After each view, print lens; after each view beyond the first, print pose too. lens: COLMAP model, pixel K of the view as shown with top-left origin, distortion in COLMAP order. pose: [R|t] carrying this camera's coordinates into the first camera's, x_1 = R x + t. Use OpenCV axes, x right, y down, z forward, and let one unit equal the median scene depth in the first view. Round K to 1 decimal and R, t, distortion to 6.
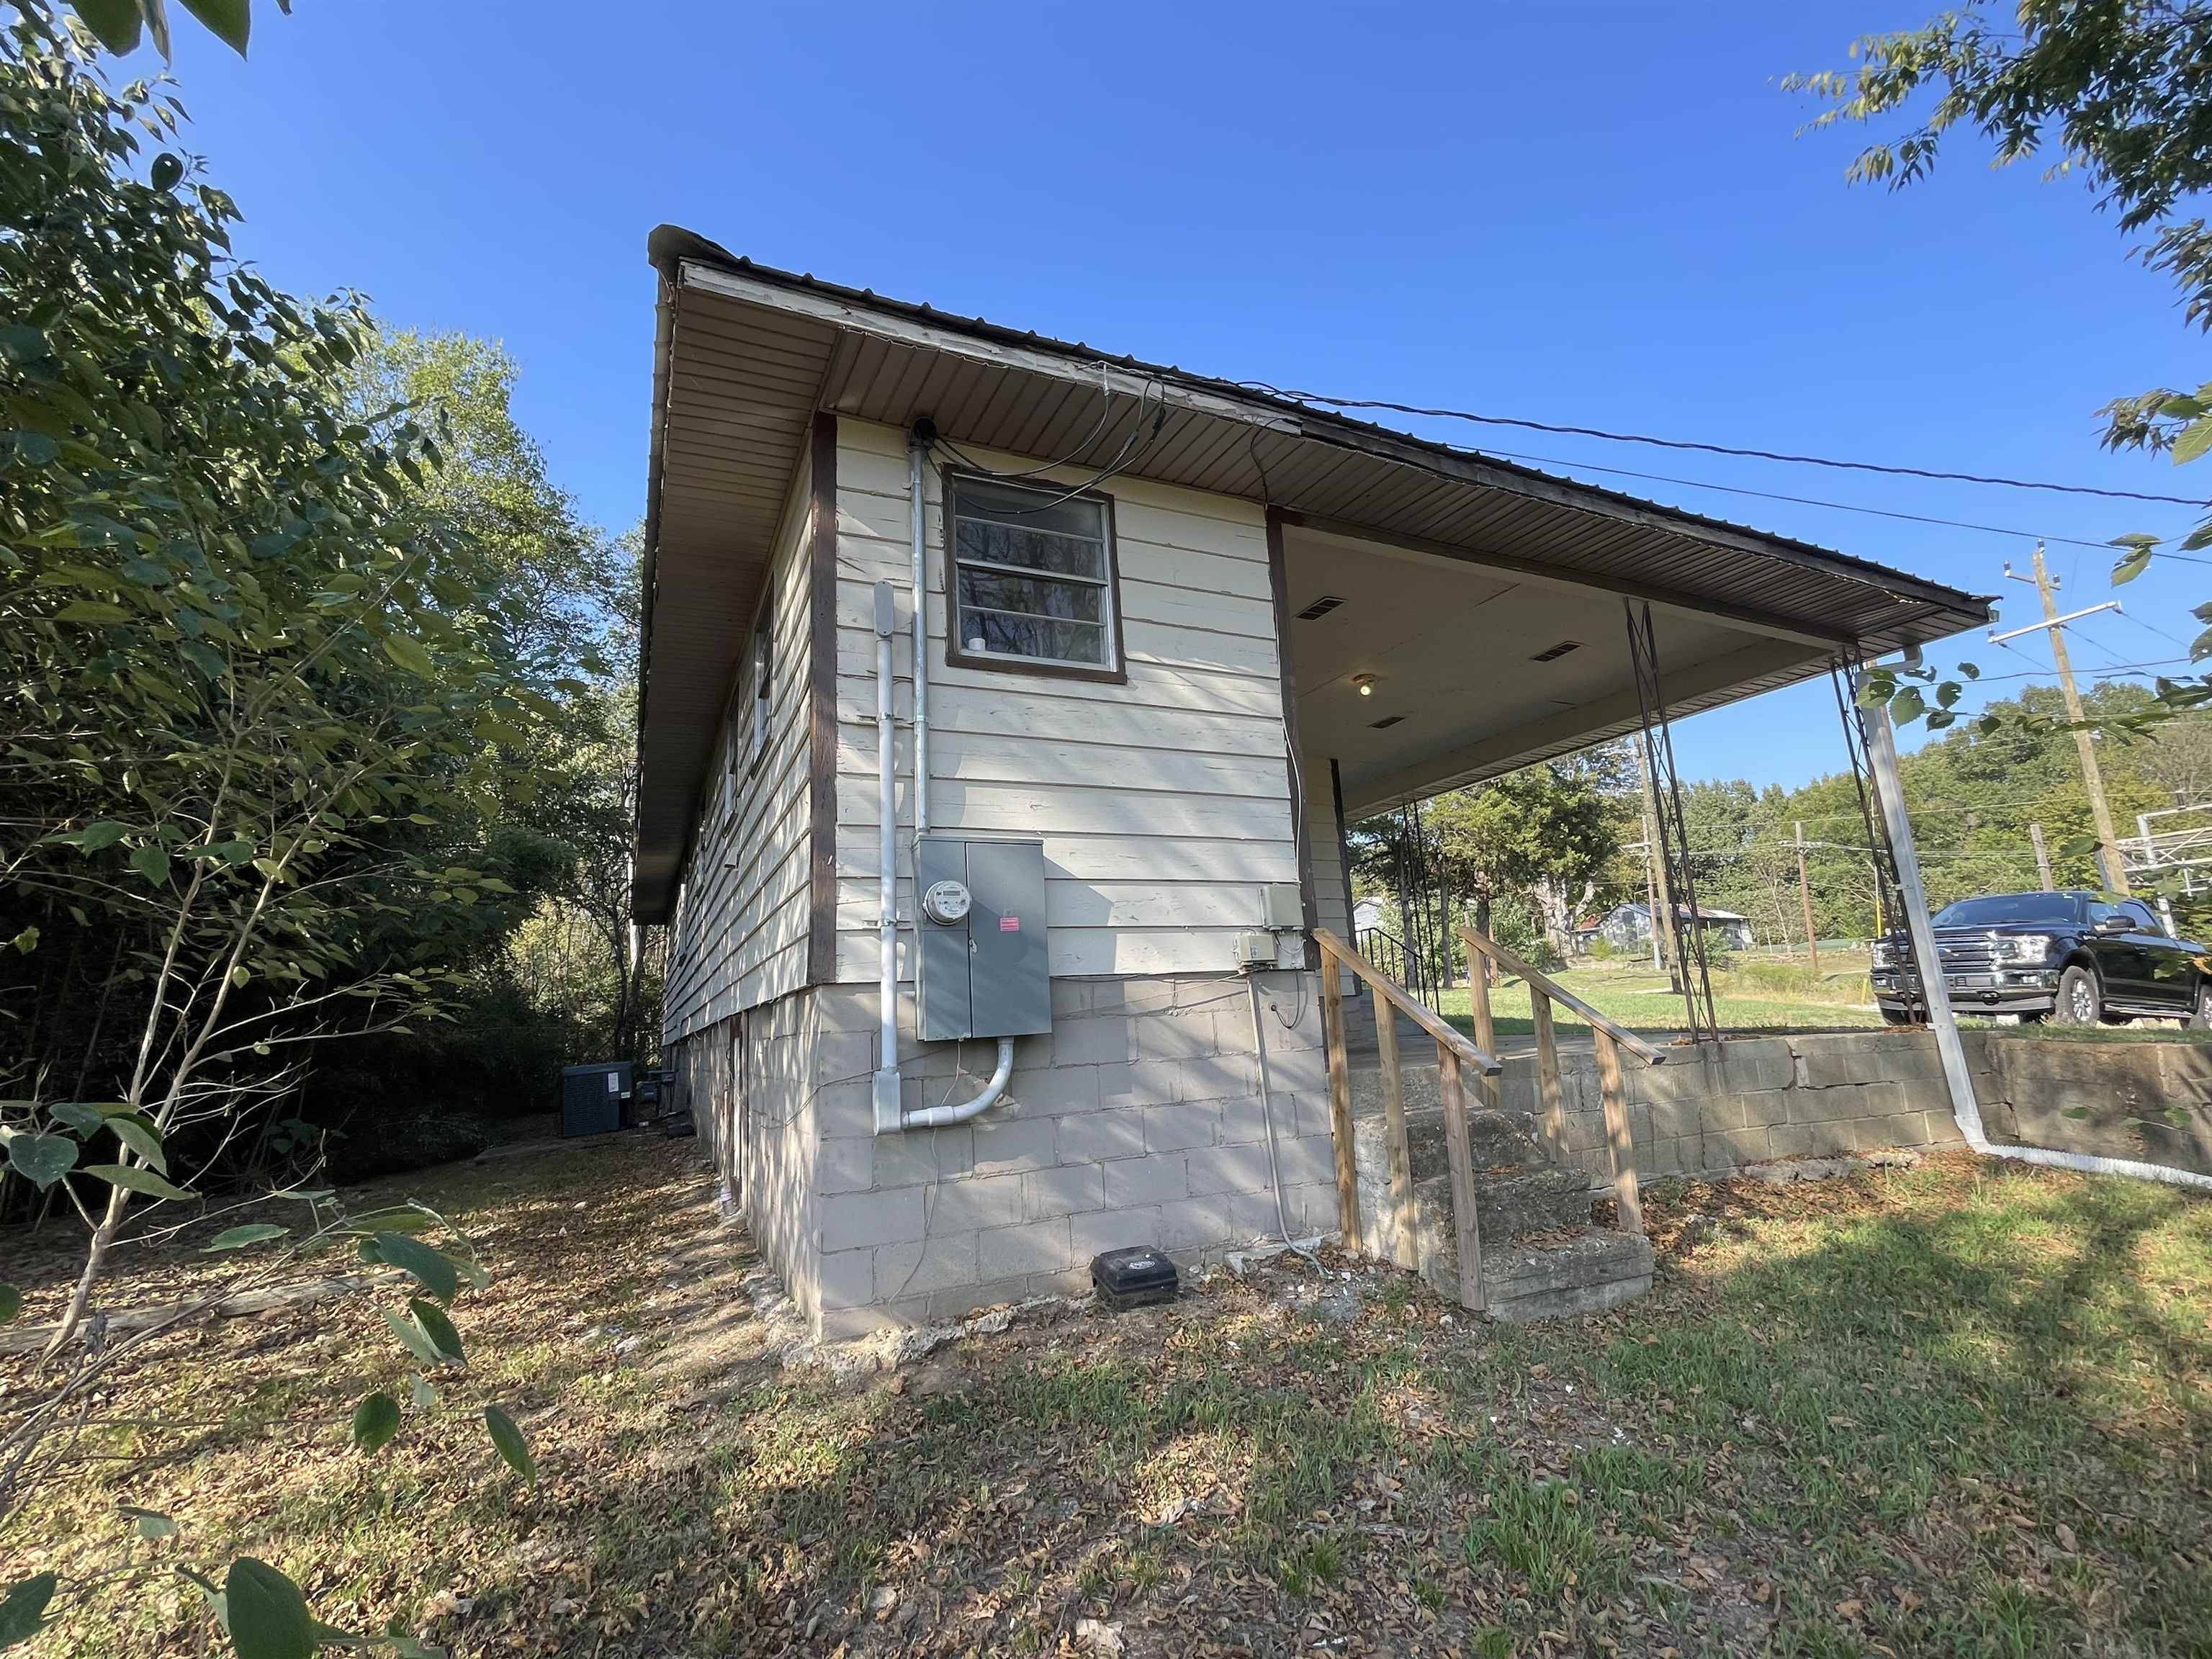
lens RADIAL K [[994.2, 0, 1106.0], [0, 994.2, 829.5], [0, 0, 1]] dist [0.000571, -0.000084]
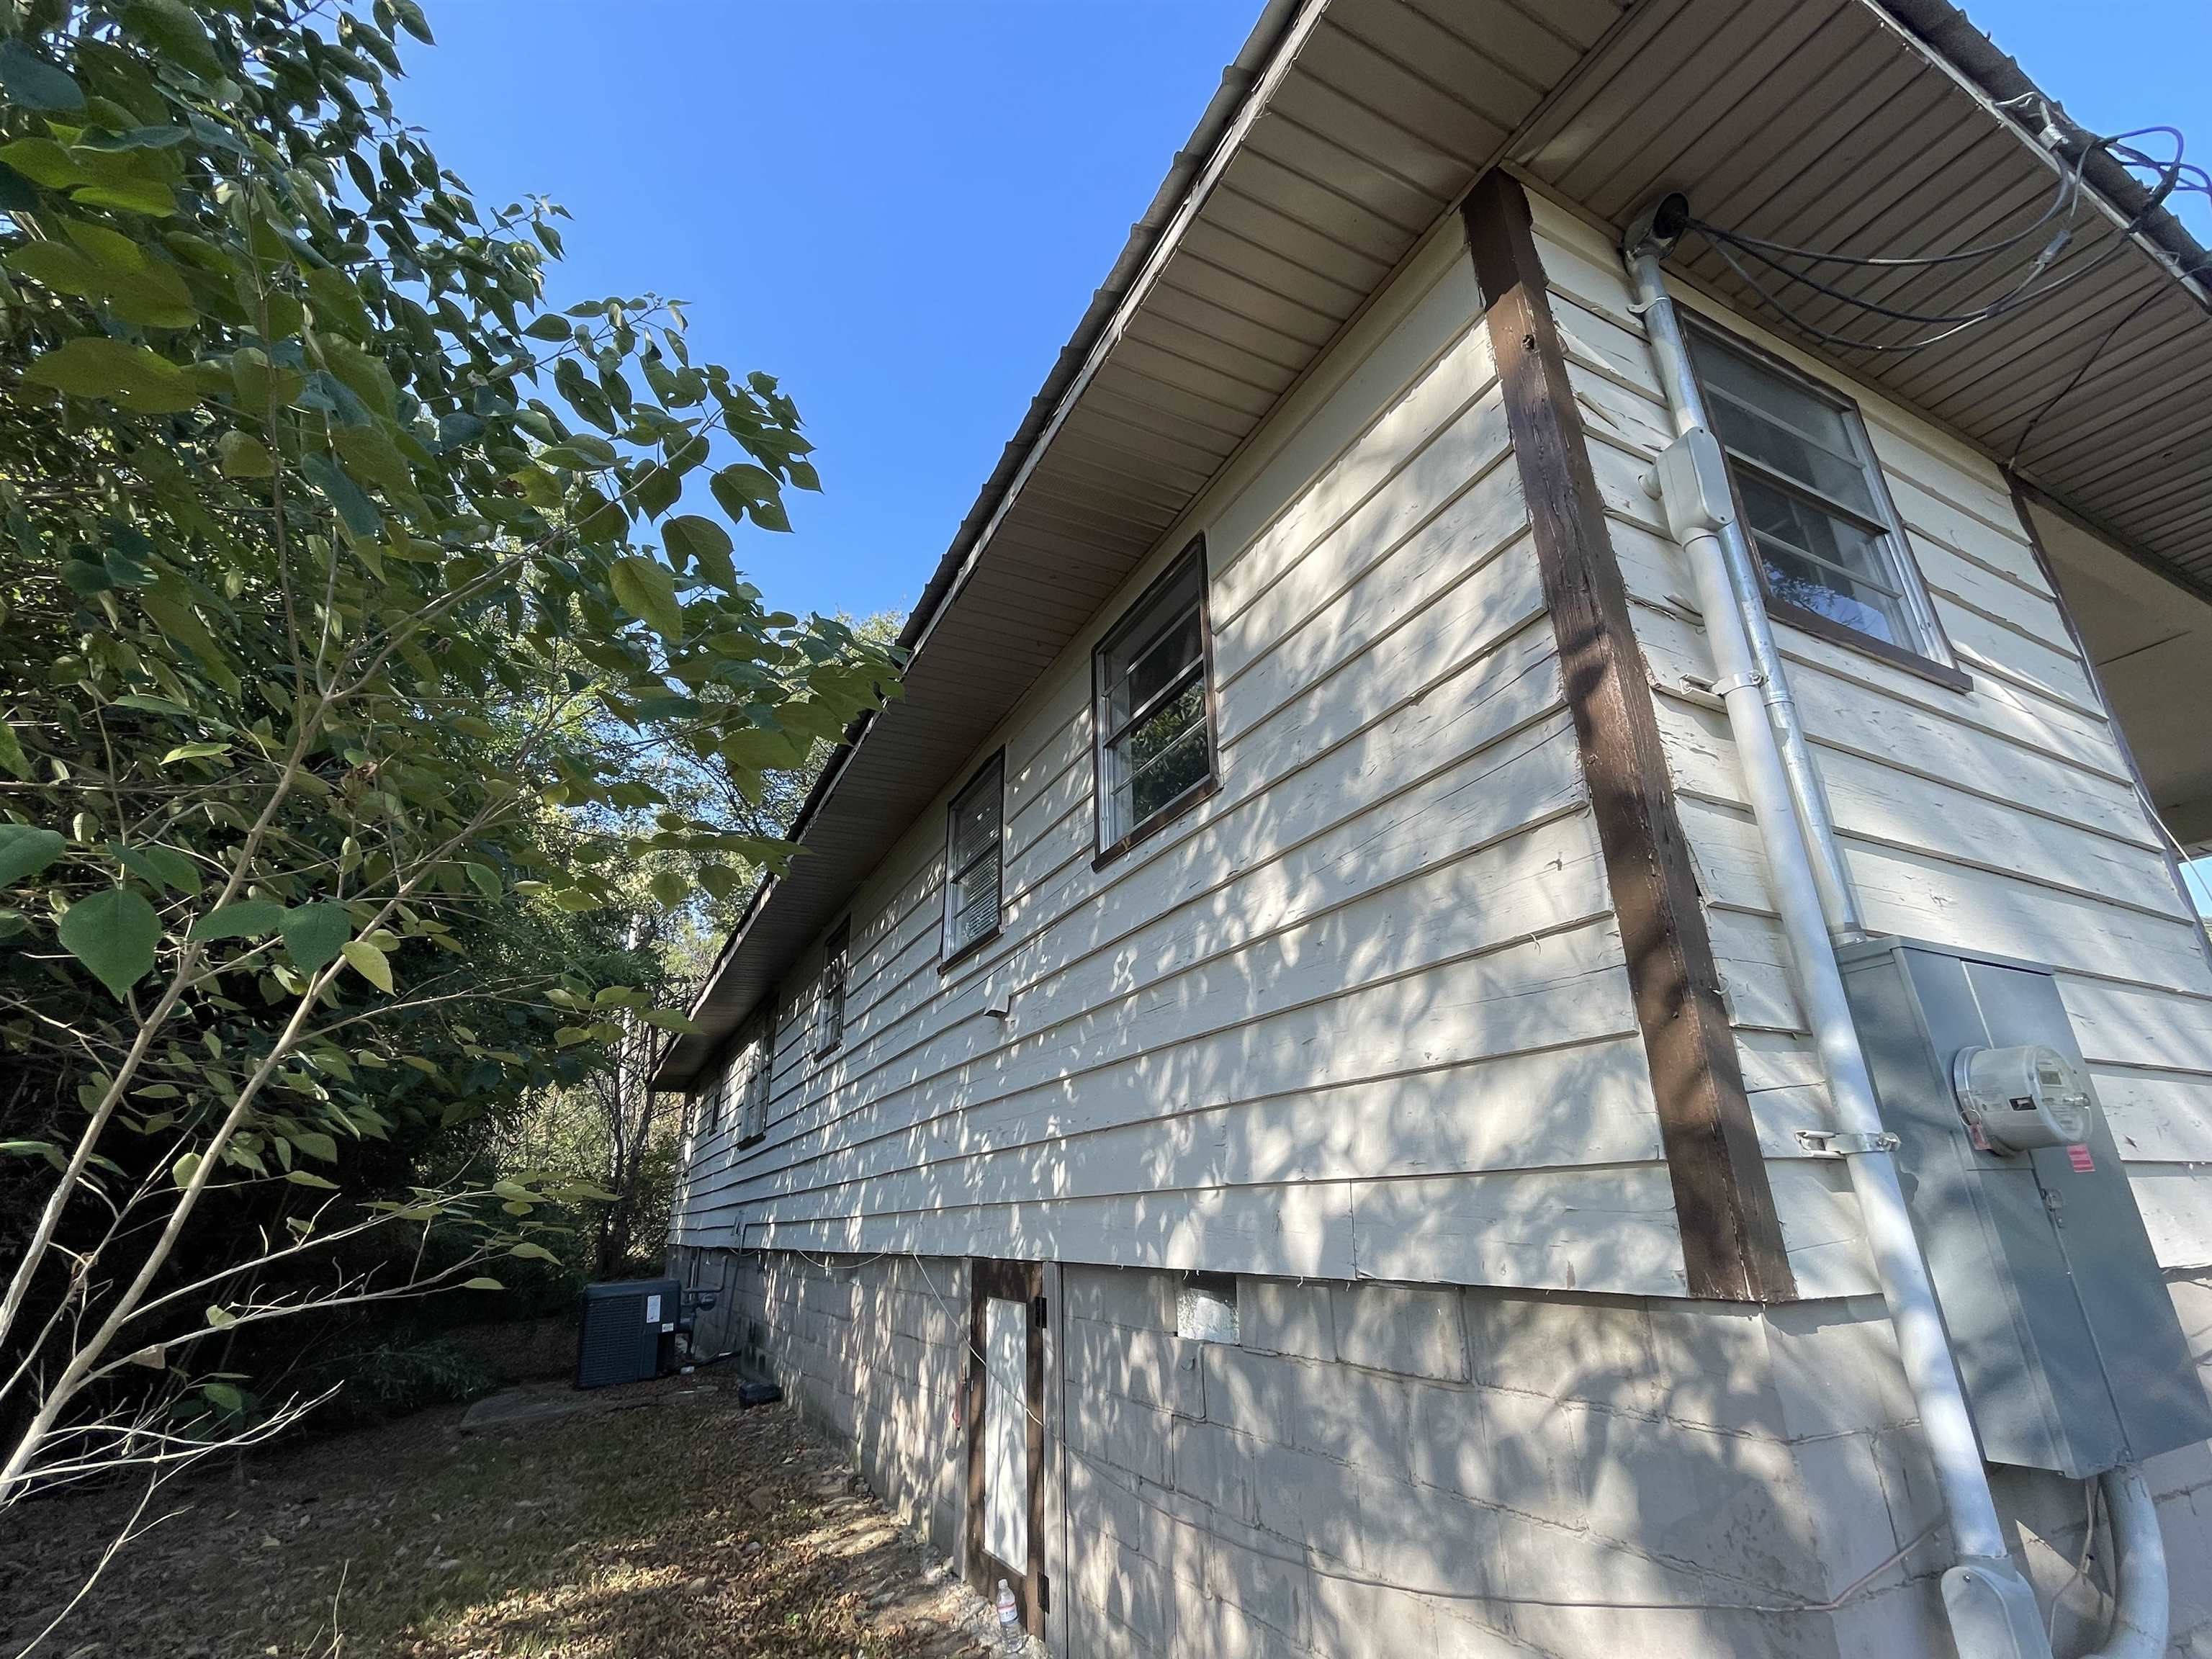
lens RADIAL K [[994.2, 0, 1106.0], [0, 994.2, 829.5], [0, 0, 1]] dist [0.000571, -0.000084]
pose [[0.998738, 0.047656, 0.015825, -0.363949], [-0.044164, 0.983605, -0.174843, 0.031674], [-0.023898, 0.173924, 0.984469, 0.383457]]
